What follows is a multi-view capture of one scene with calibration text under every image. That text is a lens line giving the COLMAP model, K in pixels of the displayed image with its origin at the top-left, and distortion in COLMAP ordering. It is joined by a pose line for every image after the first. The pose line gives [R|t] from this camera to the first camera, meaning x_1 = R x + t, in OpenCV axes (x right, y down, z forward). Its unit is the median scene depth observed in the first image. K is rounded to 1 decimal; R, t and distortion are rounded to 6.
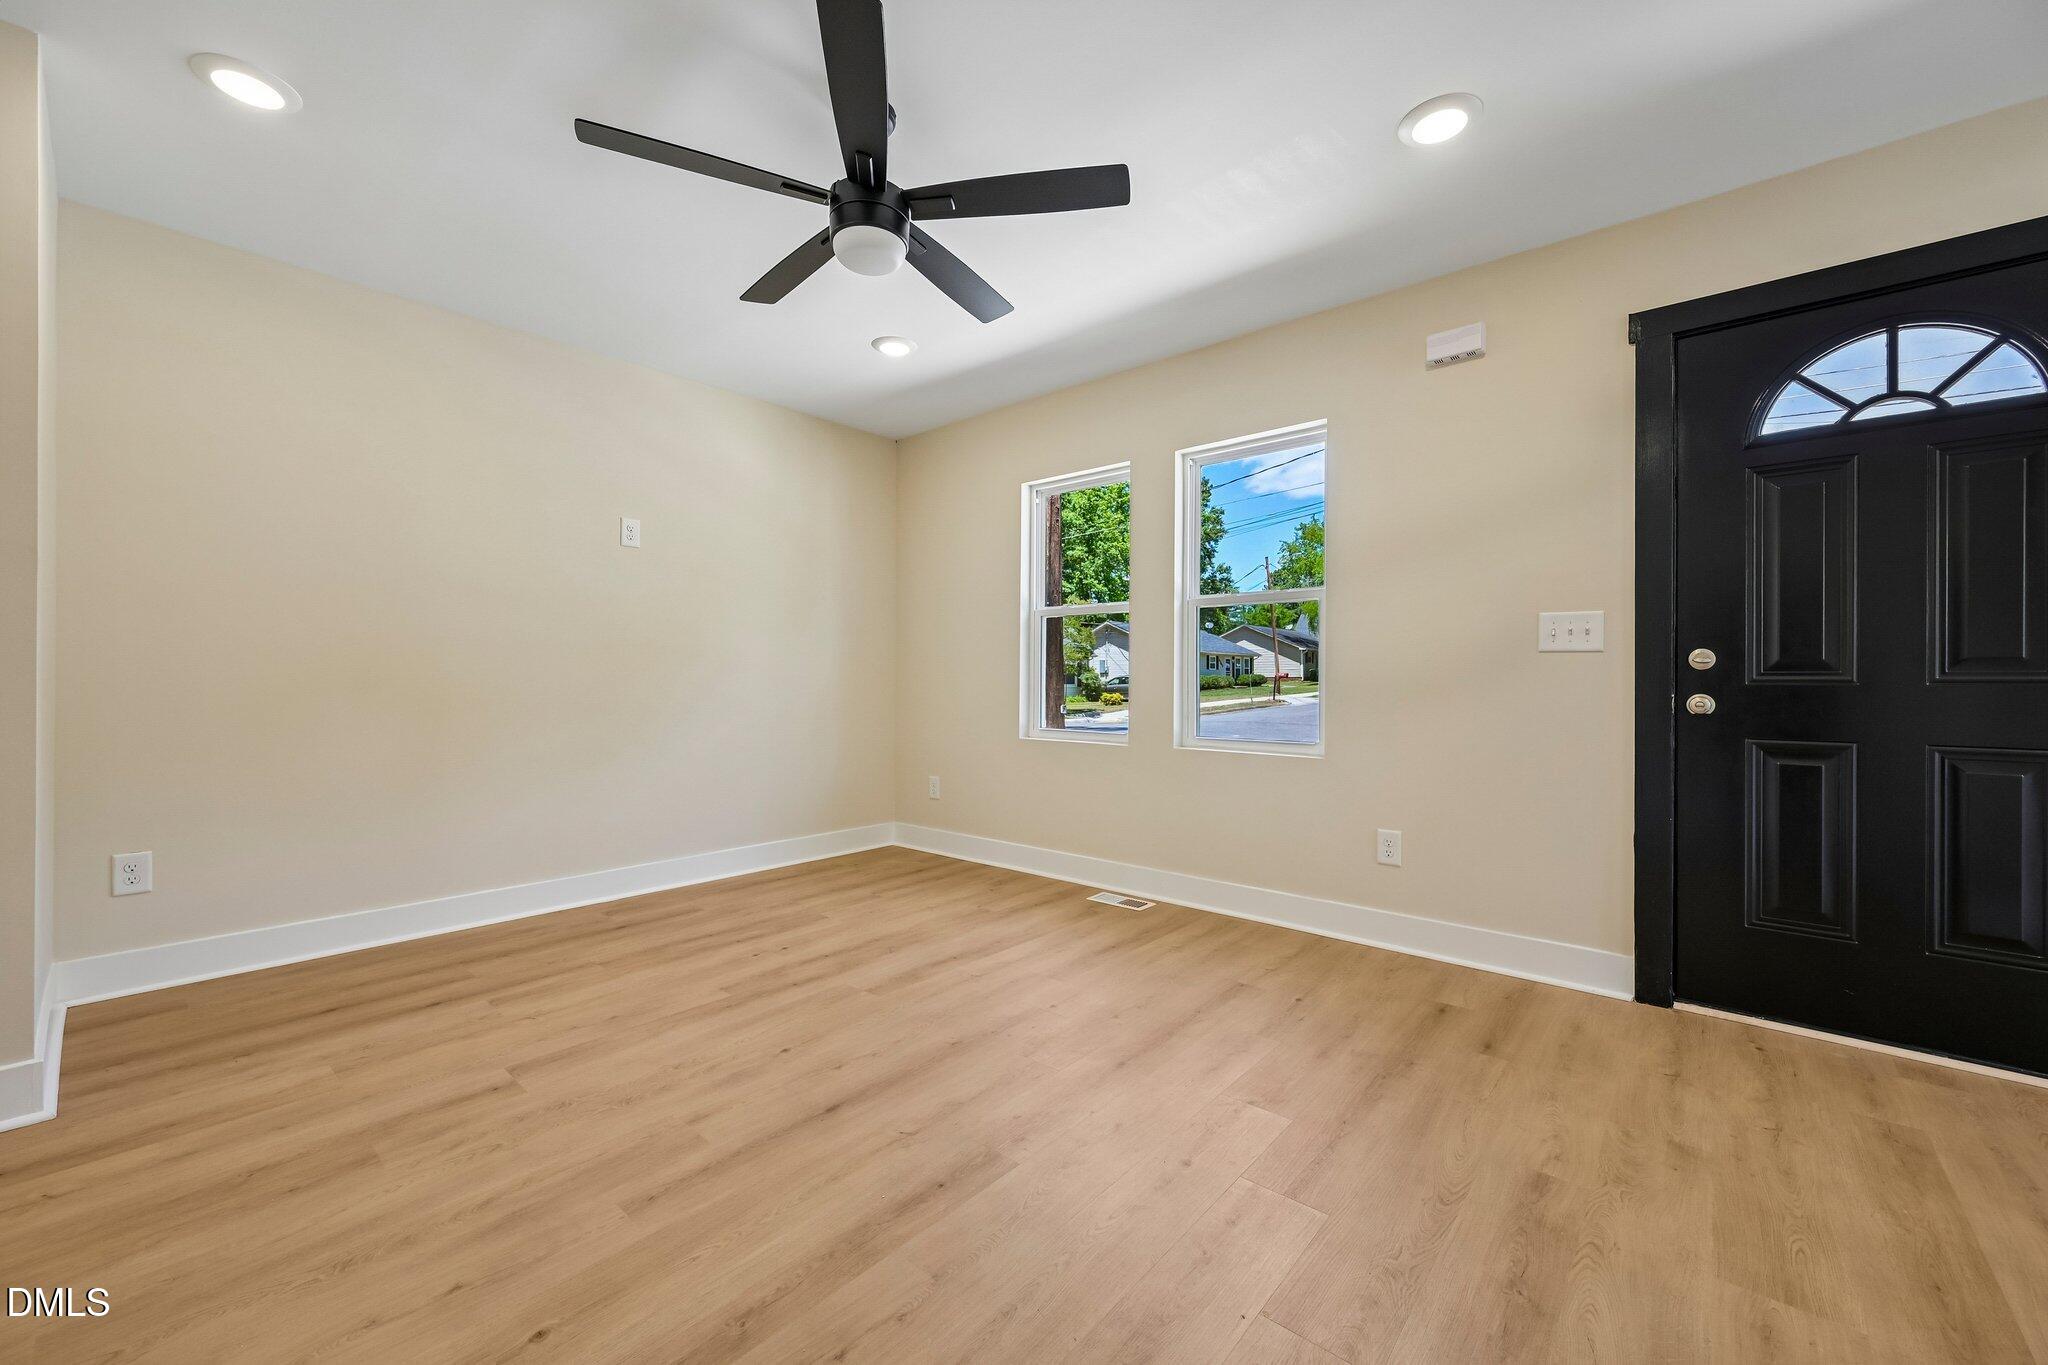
lens RADIAL K [[797.0, 0, 1029.6], [0, 797.0, 684.9], [0, 0, 1]] dist [0.000667, -0.000065]
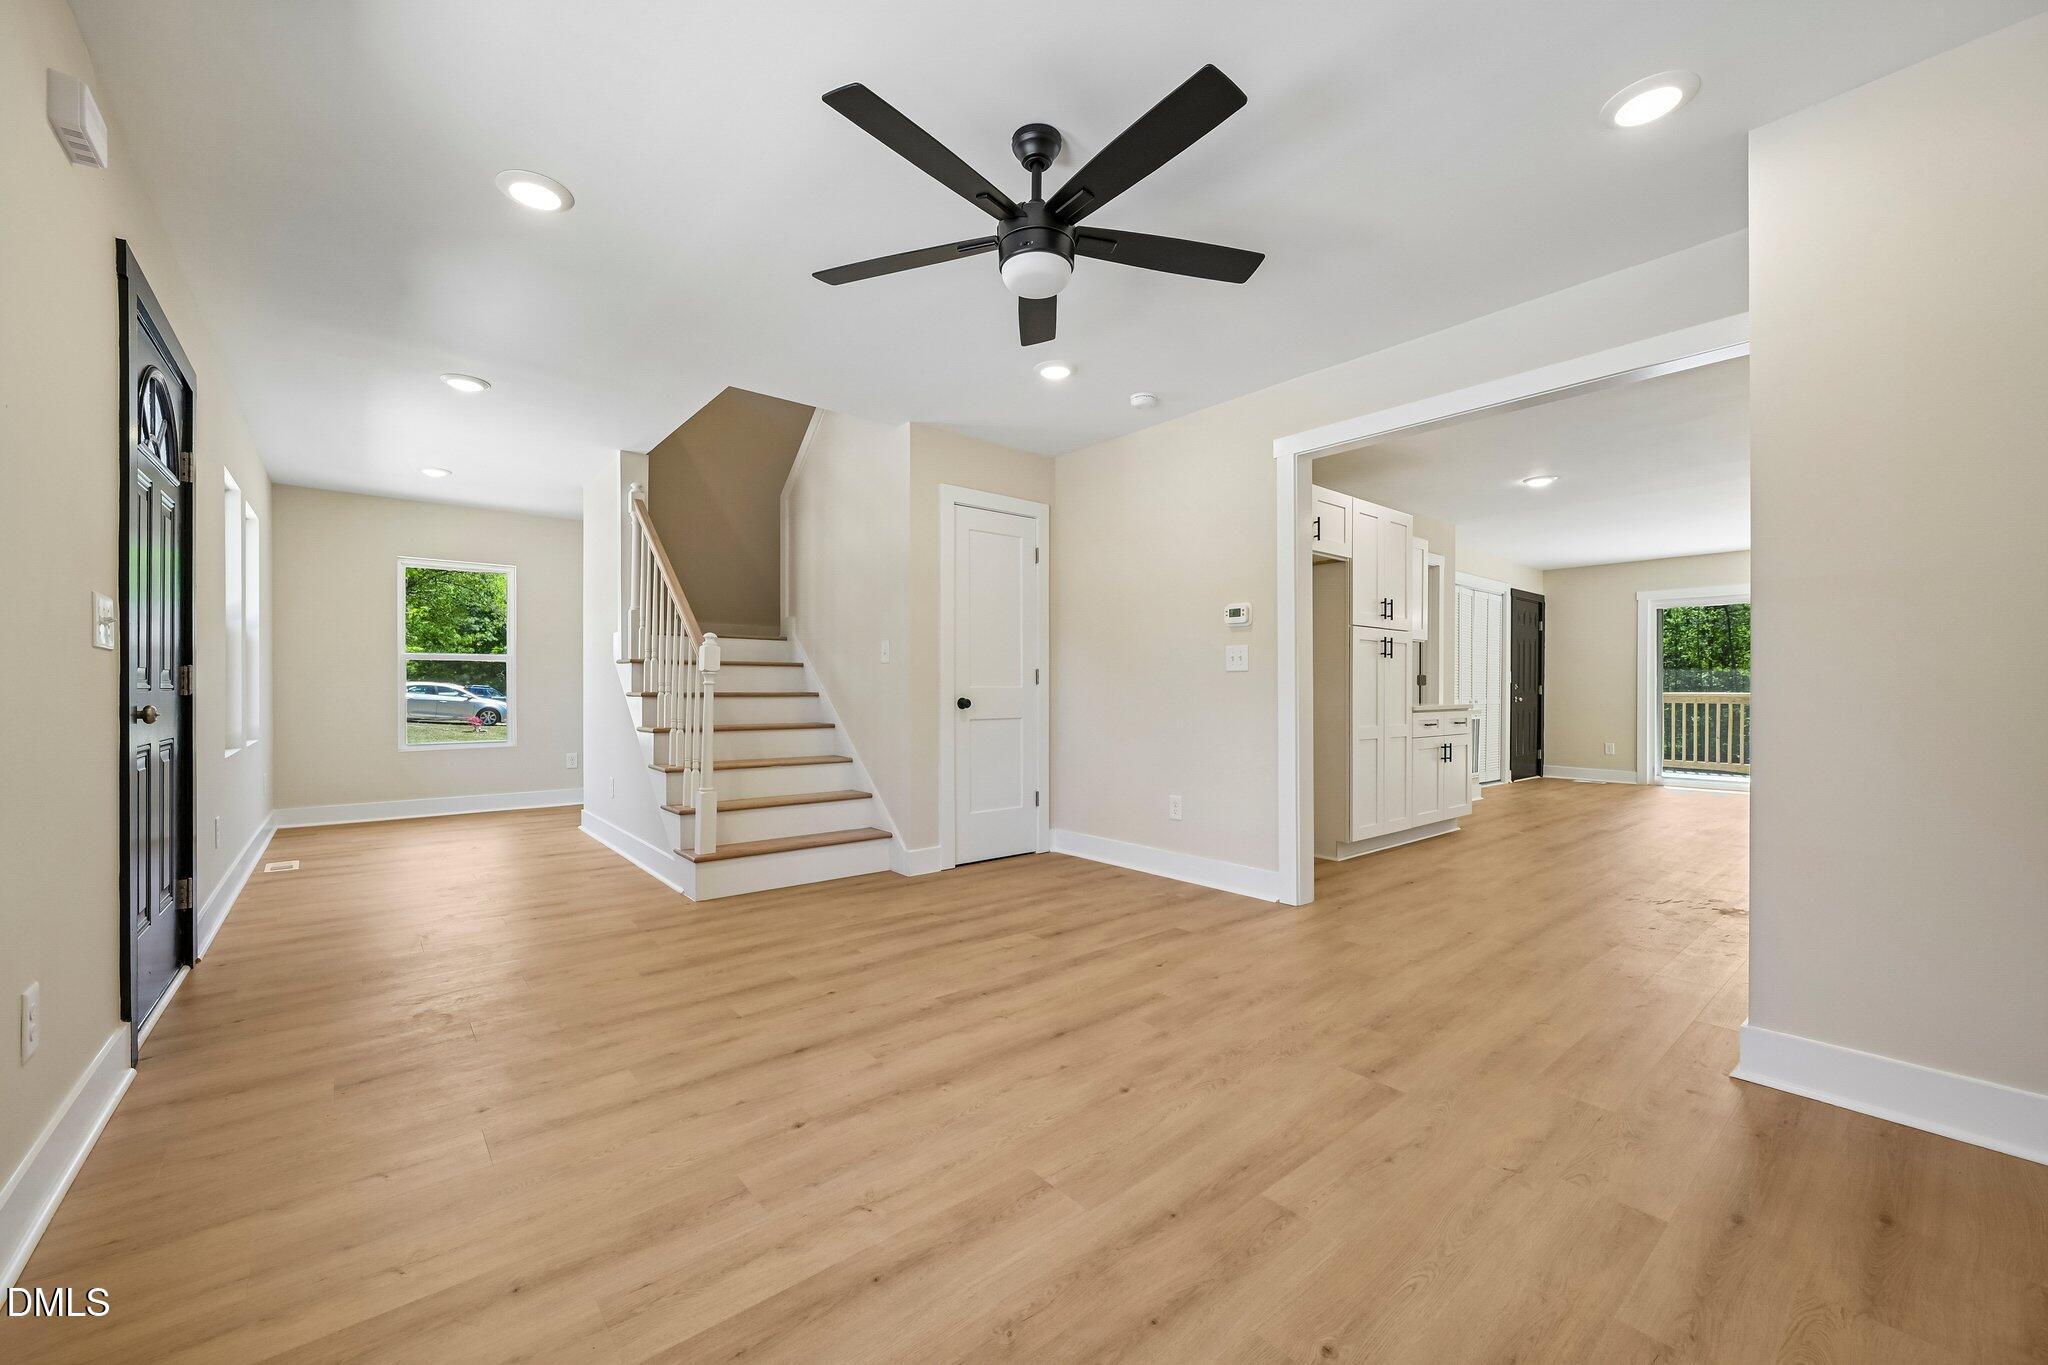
lens RADIAL K [[797.0, 0, 1029.6], [0, 797.0, 684.9], [0, 0, 1]] dist [0.000667, -0.000065]
pose [[-0.987642, -0.001980, 0.156716, -0.326777], [-0.001534, 0.999994, 0.002968, -0.017121], [-0.156721, 0.002691, -0.987639, 1.850581]]
